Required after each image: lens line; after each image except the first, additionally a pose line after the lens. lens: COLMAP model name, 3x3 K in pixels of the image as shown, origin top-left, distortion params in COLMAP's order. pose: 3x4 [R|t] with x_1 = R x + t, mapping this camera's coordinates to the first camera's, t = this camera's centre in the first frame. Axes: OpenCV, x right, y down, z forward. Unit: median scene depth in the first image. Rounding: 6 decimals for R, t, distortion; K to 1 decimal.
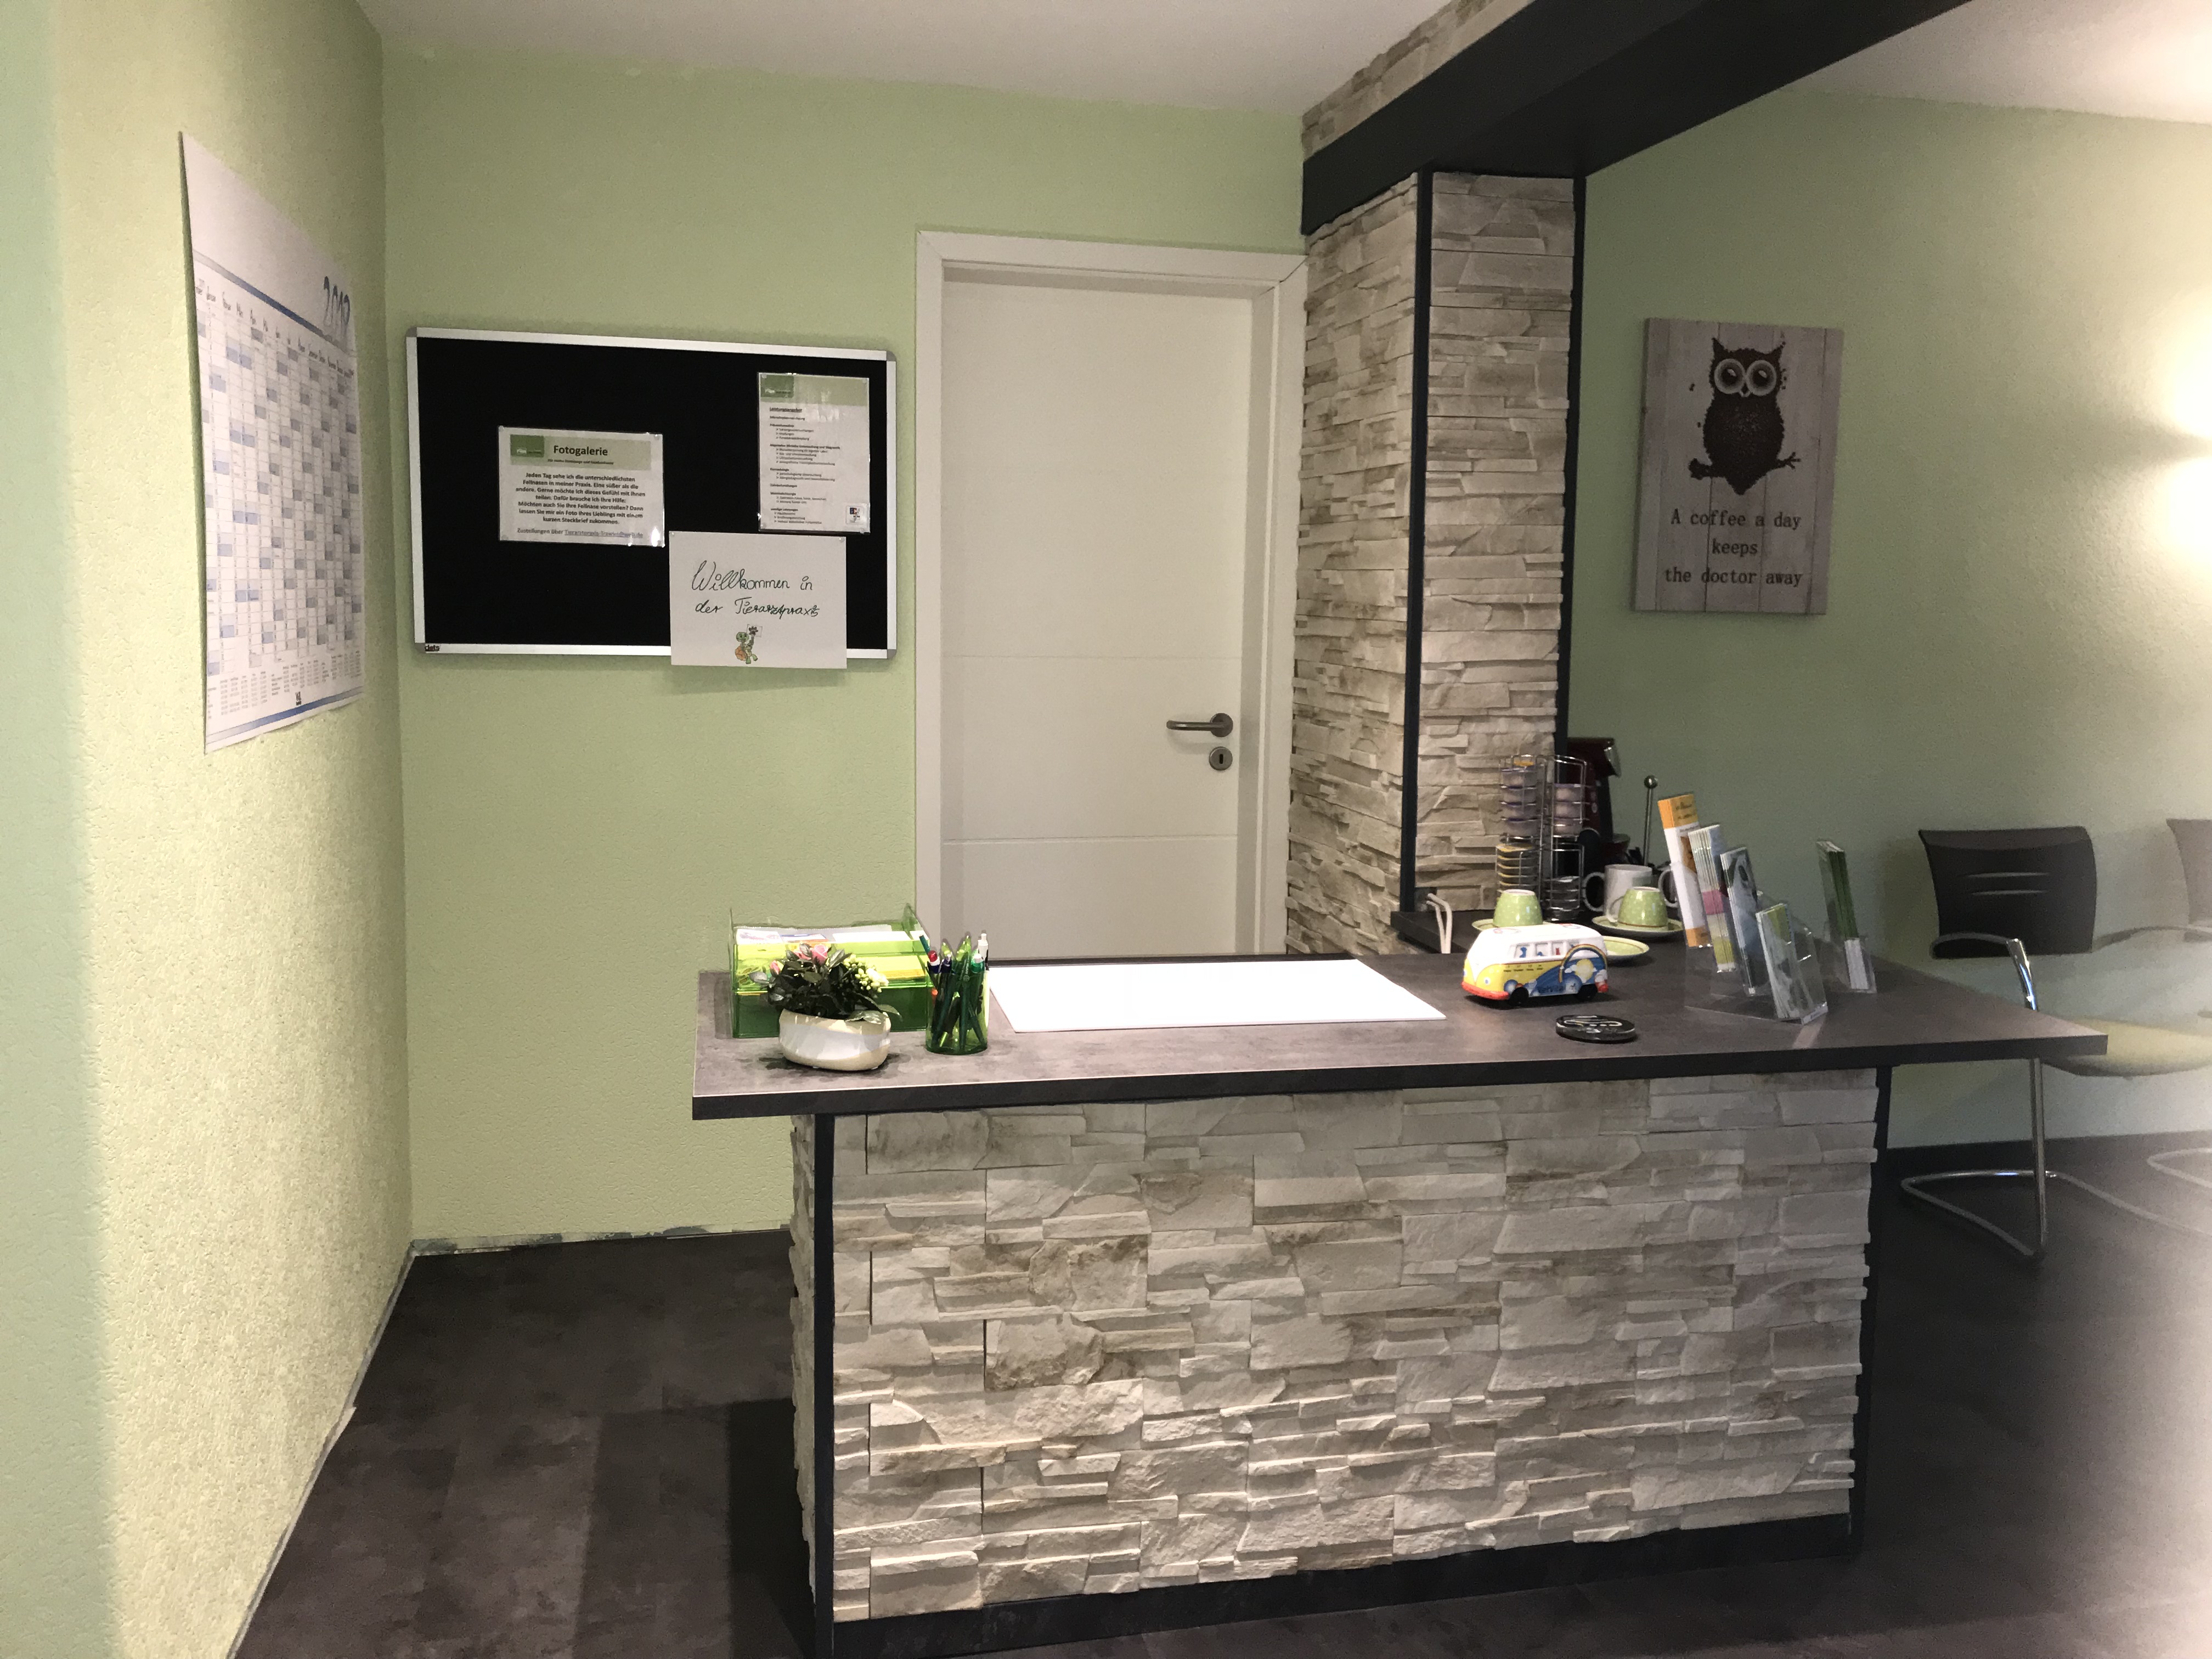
lens RADIAL K [[1816.2, 0, 1098.7], [0, 1816.2, 828.5], [0, 0, 1]] dist [0.013775, 0.012603]
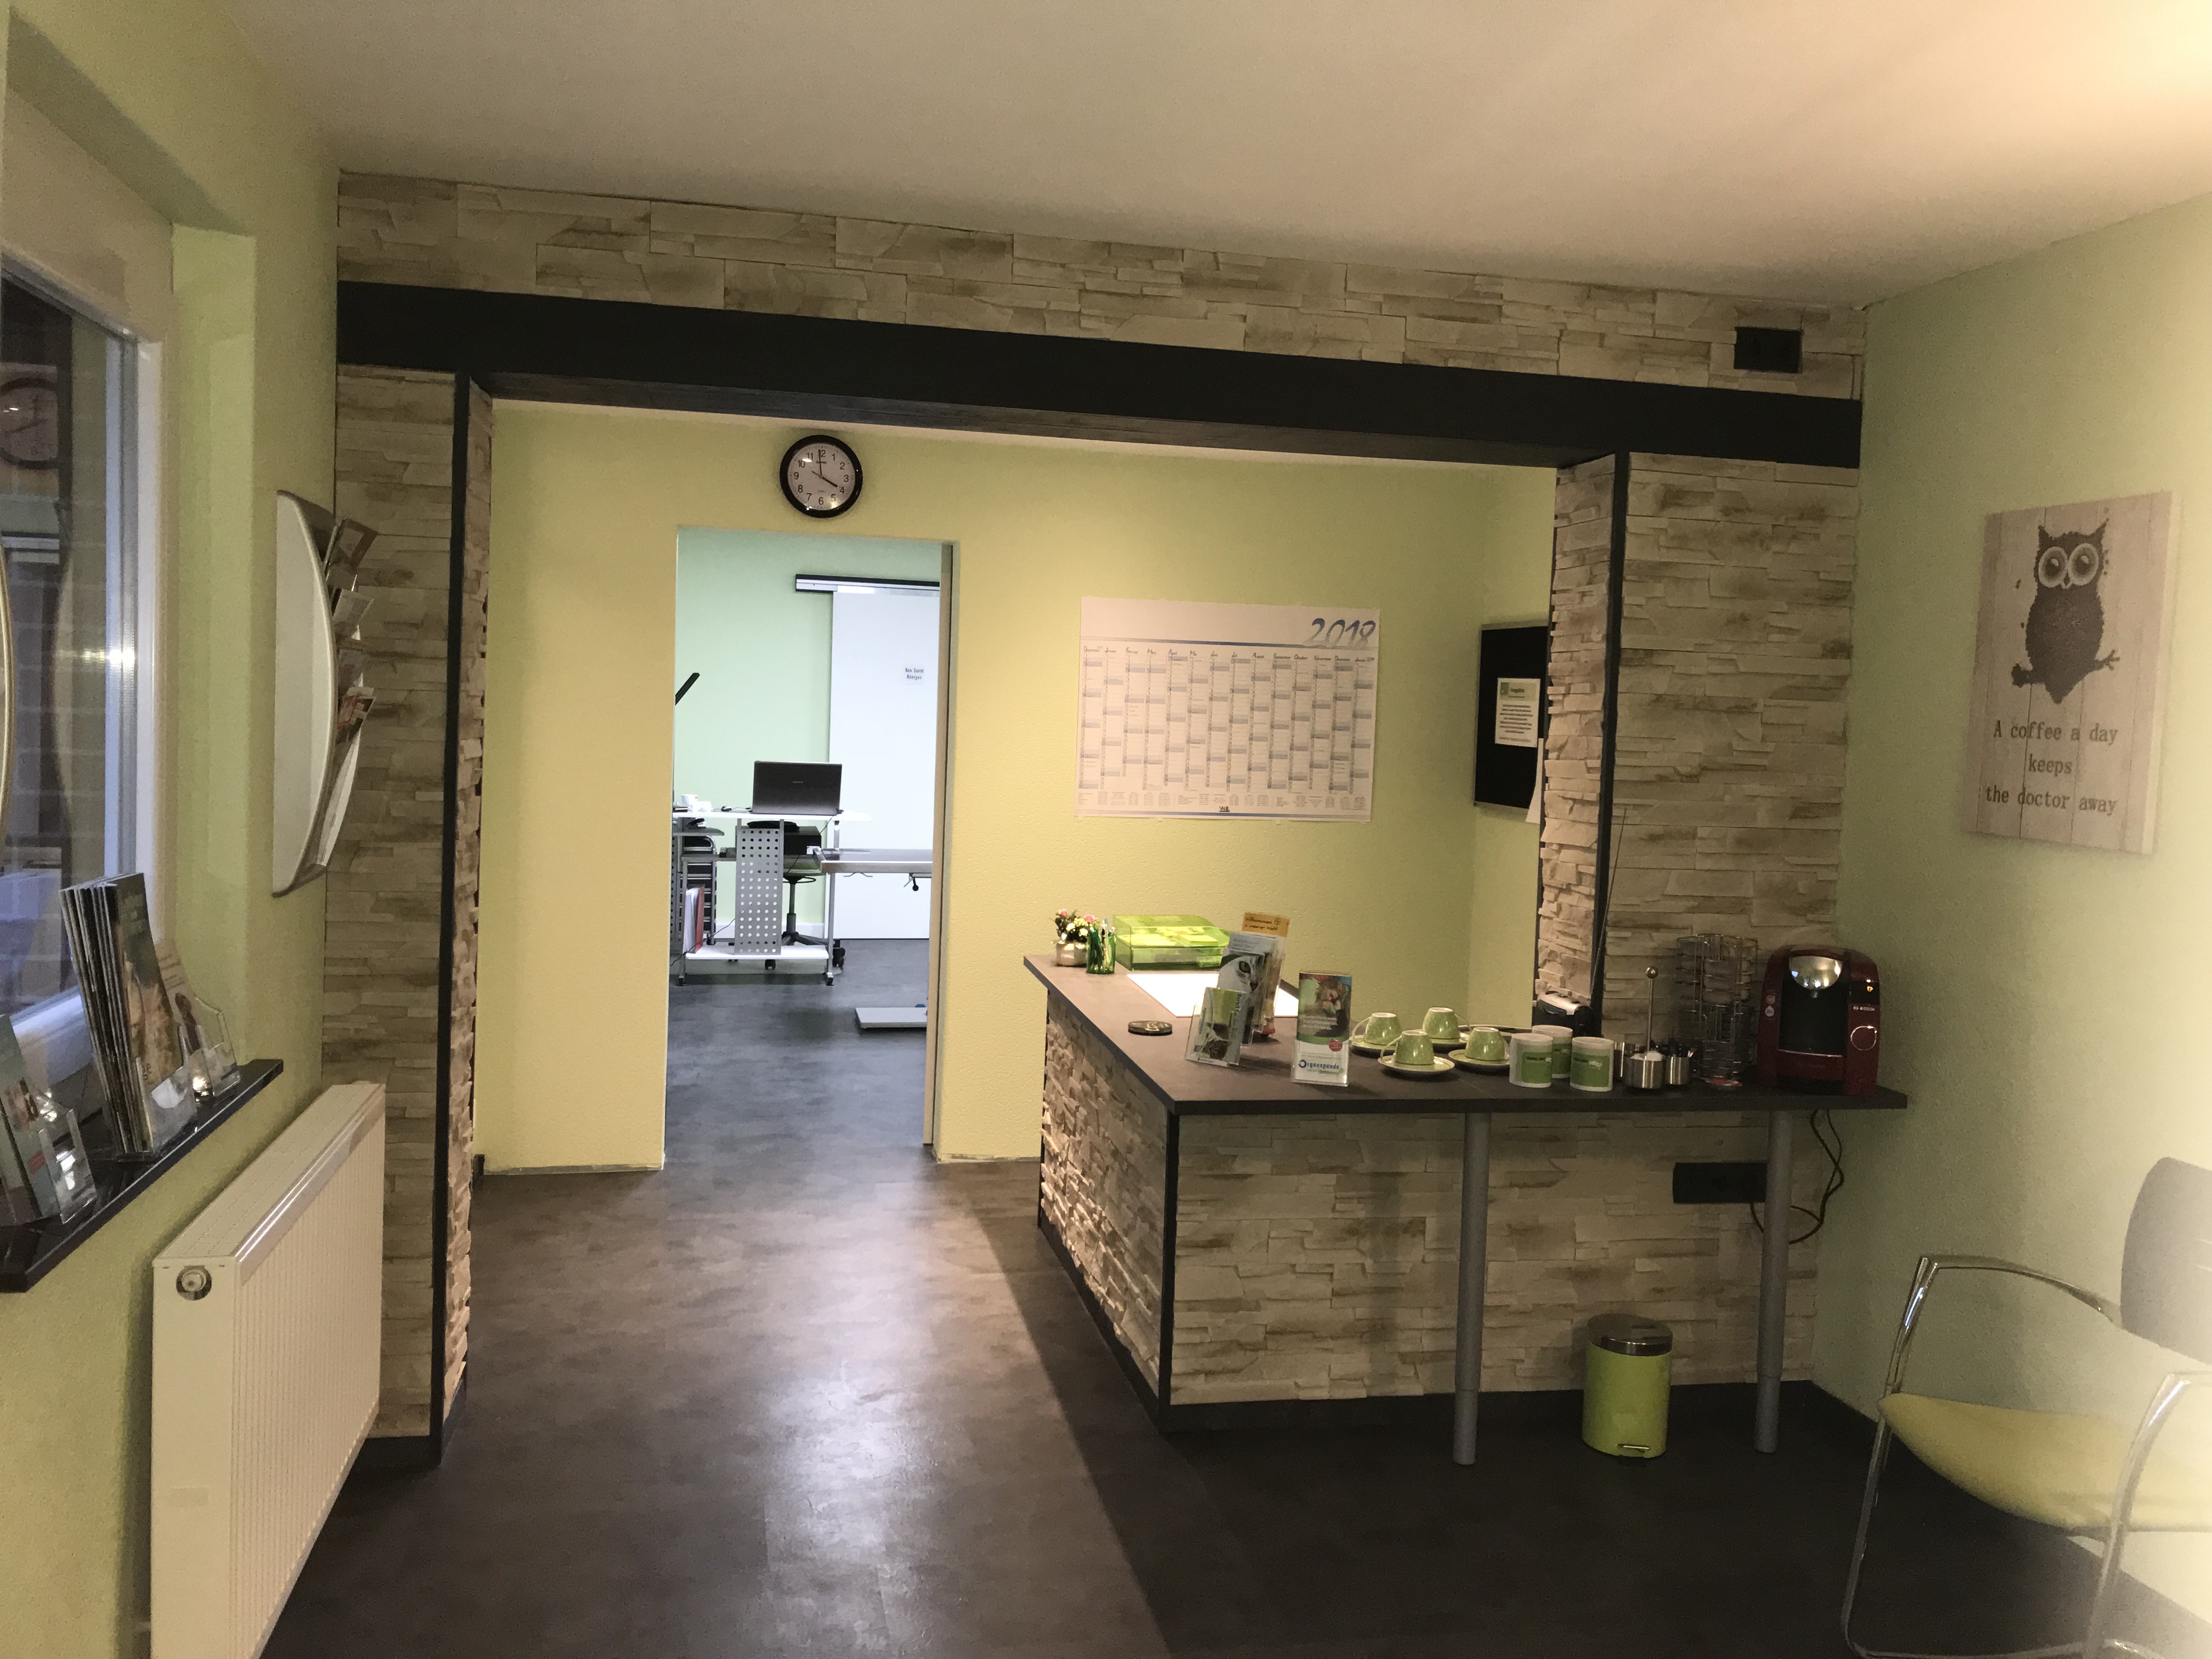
lens RADIAL K [[1816.2, 0, 1104.4], [0, 1816.2, 826.8], [0, 0, 1]] dist [0.013775, 0.012603]
pose [[-0.028618, 0.053297, -0.998169, 1.442366], [-0.168910, 0.983960, 0.057382, -0.121005], [0.985216, 0.170243, -0.019157, 0.708207]]
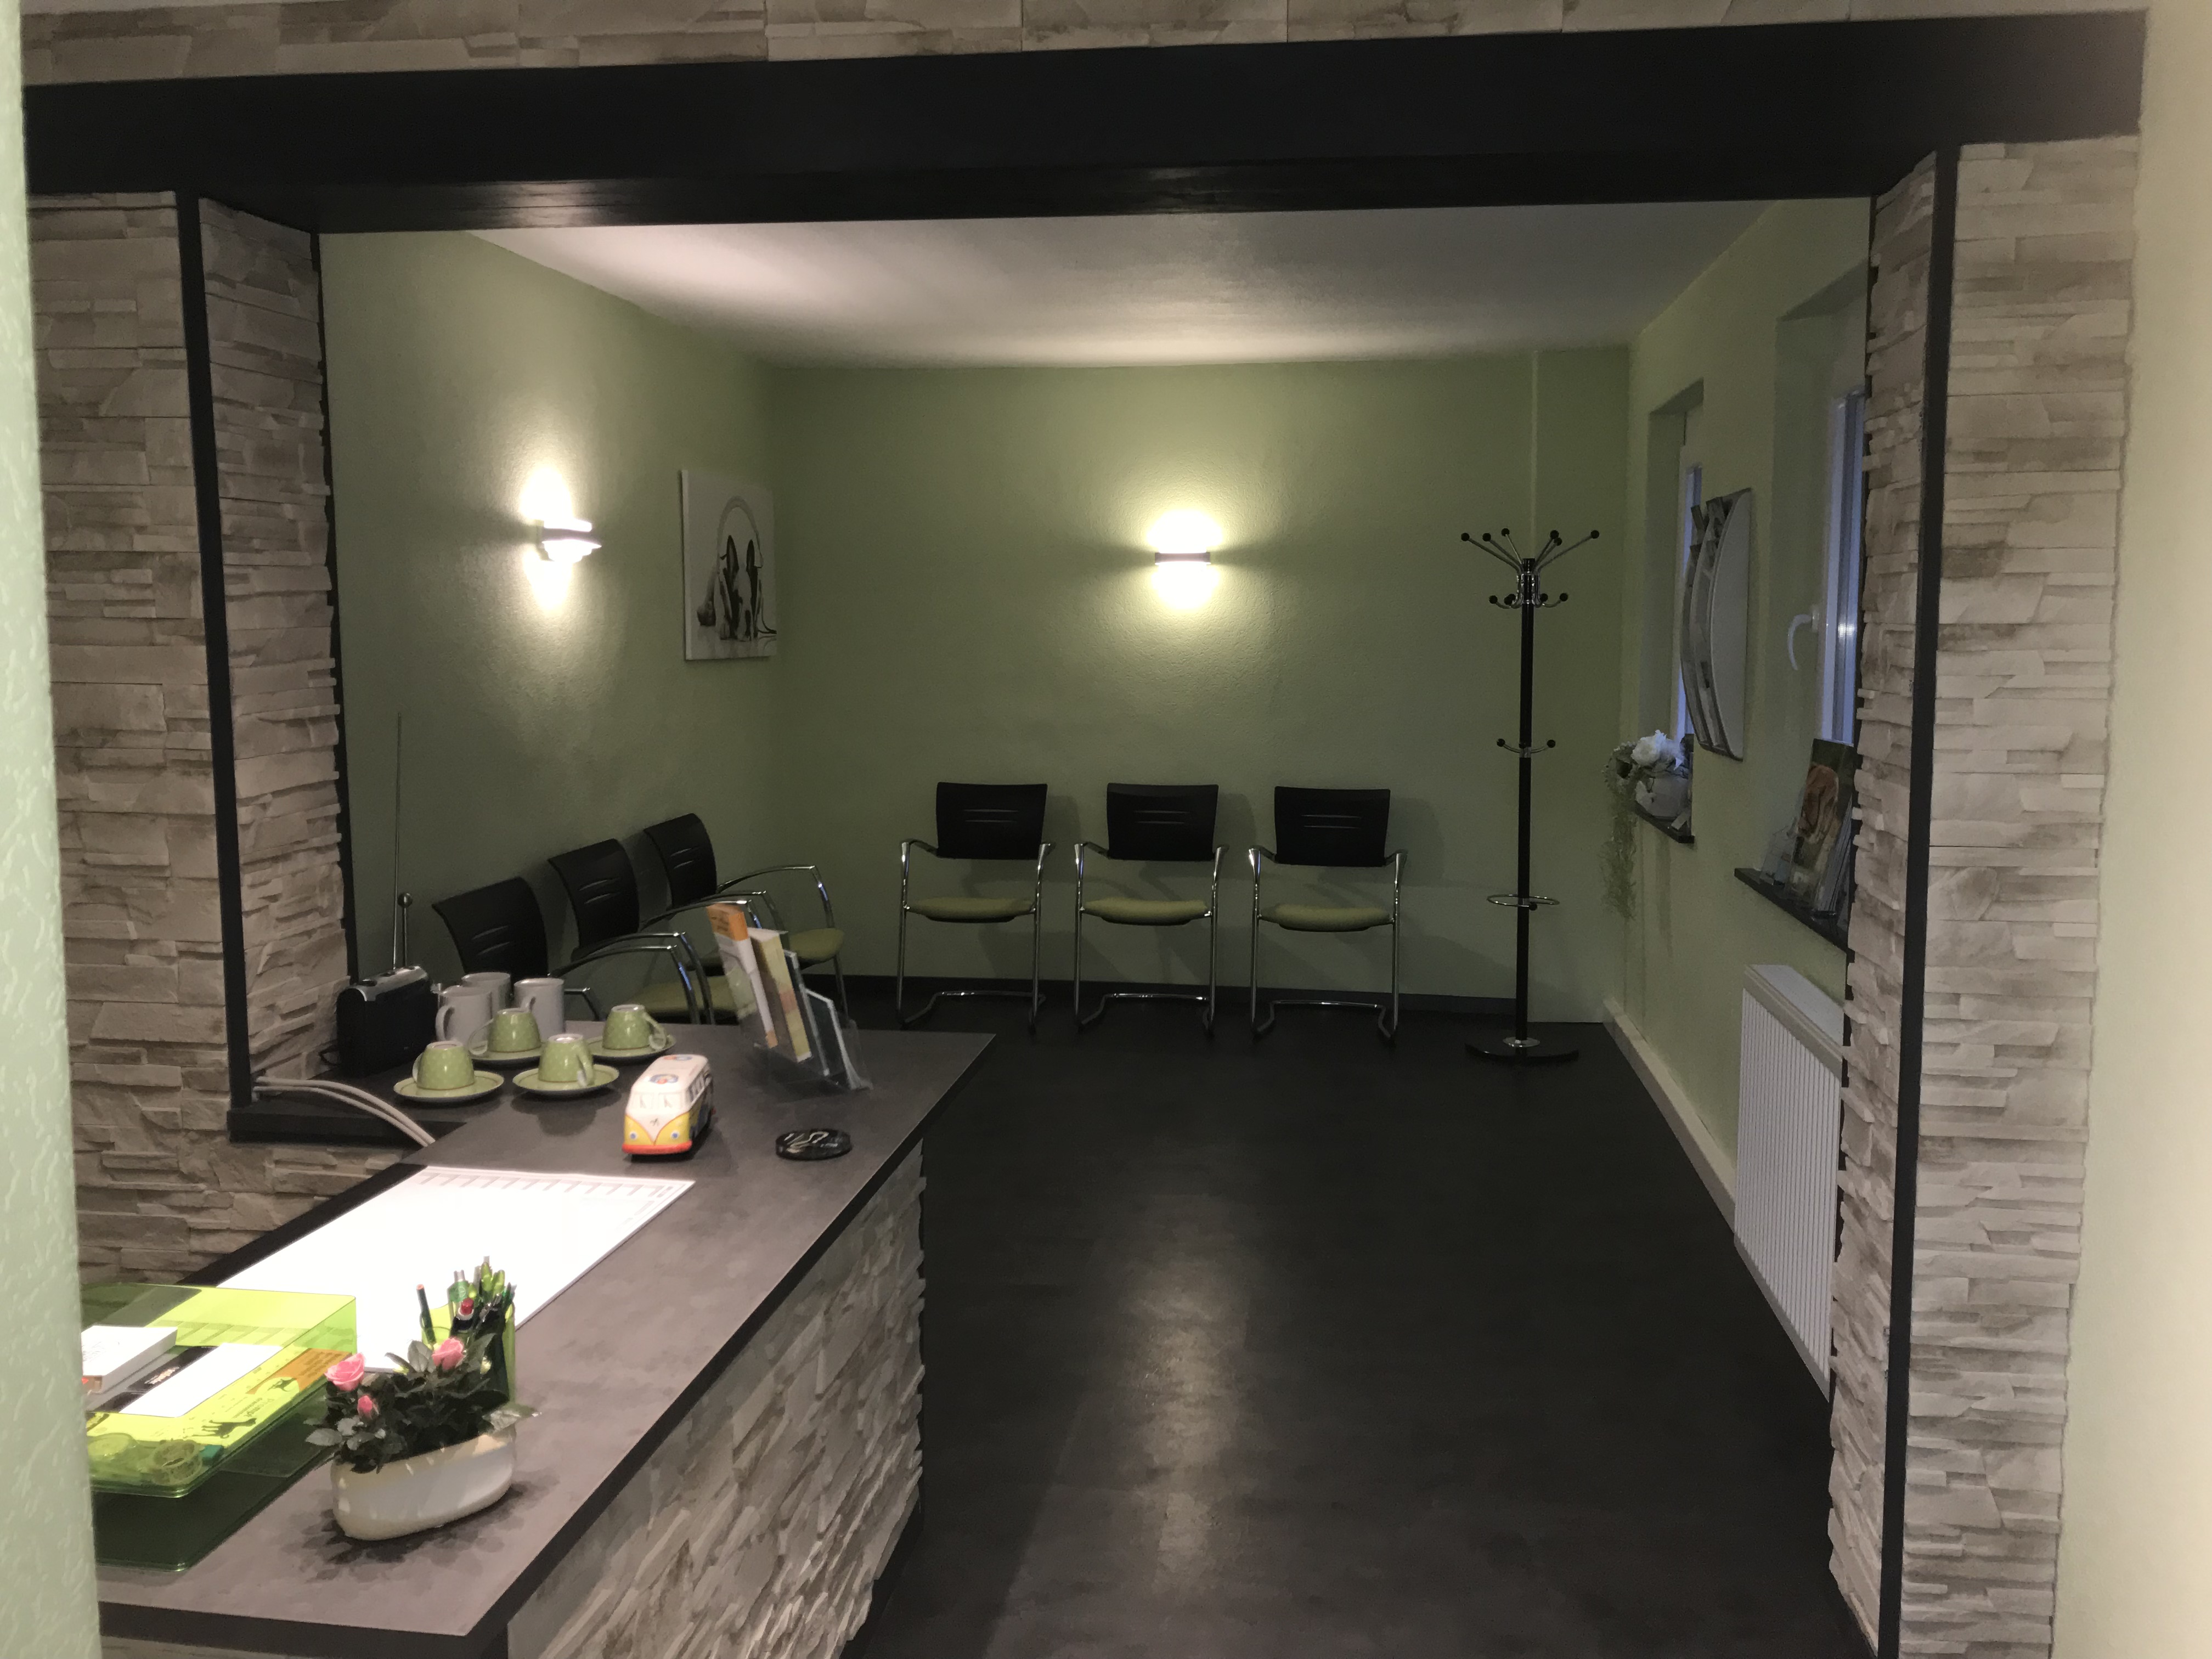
lens RADIAL K [[1816.2, 0, 1094.4], [0, 1816.2, 823.6], [0, 0, 1]] dist [0.013775, 0.012603]
pose [[0.372093, -0.115778, 0.920947, -0.423932], [0.137739, 0.988092, 0.068568, -0.081992], [-0.917919, 0.101337, 0.383609, 0.332839]]
